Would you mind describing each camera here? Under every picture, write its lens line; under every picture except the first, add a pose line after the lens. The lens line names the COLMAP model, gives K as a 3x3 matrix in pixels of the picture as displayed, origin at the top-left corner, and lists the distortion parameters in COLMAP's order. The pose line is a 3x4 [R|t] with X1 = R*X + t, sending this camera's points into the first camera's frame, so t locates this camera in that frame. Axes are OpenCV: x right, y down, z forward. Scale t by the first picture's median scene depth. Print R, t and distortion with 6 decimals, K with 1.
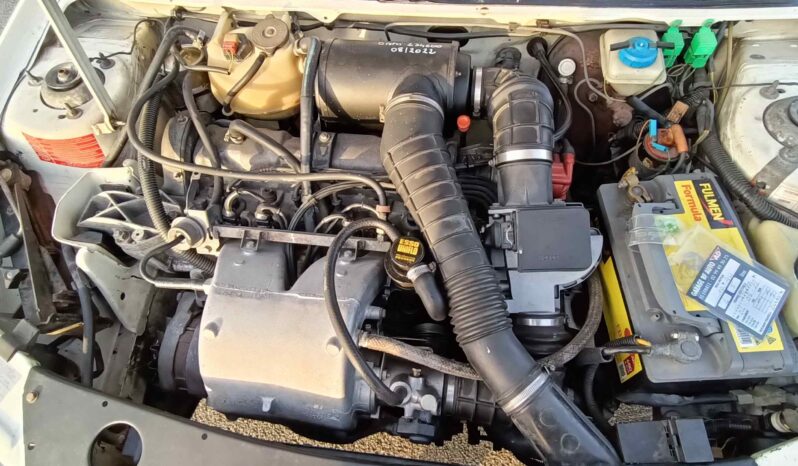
lens RADIAL K [[480.2, 0, 402.6], [0, 480.2, 230.6], [0, 0, 1]] dist [0.001576, -0.000295]
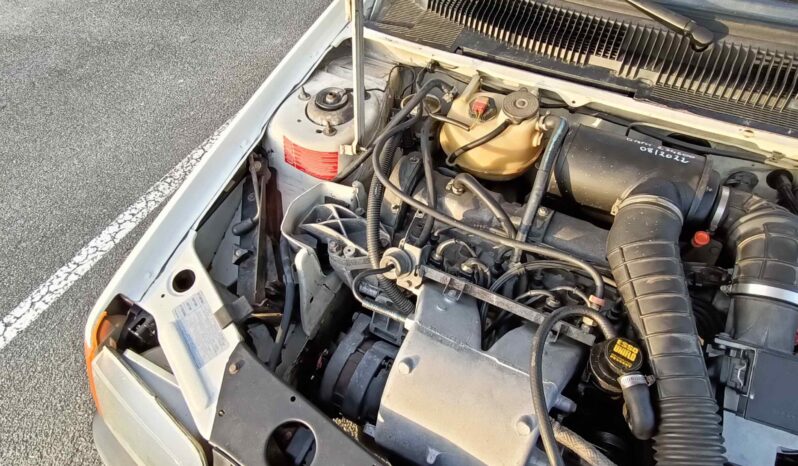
lens RADIAL K [[480.2, 0, 404.3], [0, 480.2, 231.6], [0, 0, 1]] dist [0.001576, -0.000295]
pose [[0.935799, 0.282591, -0.210767, -0.234668], [-0.305446, 0.948452, -0.084512, 0.022658], [0.176019, 0.143464, 0.973876, -0.033996]]
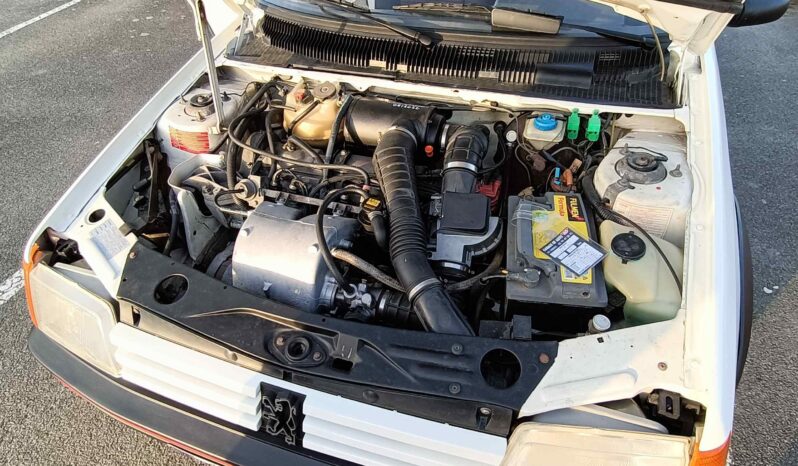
lens RADIAL K [[480.2, 0, 401.0], [0, 480.2, 232.6], [0, 0, 1]] dist [0.001576, -0.000295]
pose [[0.980431, 0.146376, -0.131641, 0.293278], [-0.176582, 0.949503, -0.259353, 0.472788], [0.087030, 0.277523, 0.956769, -0.453211]]
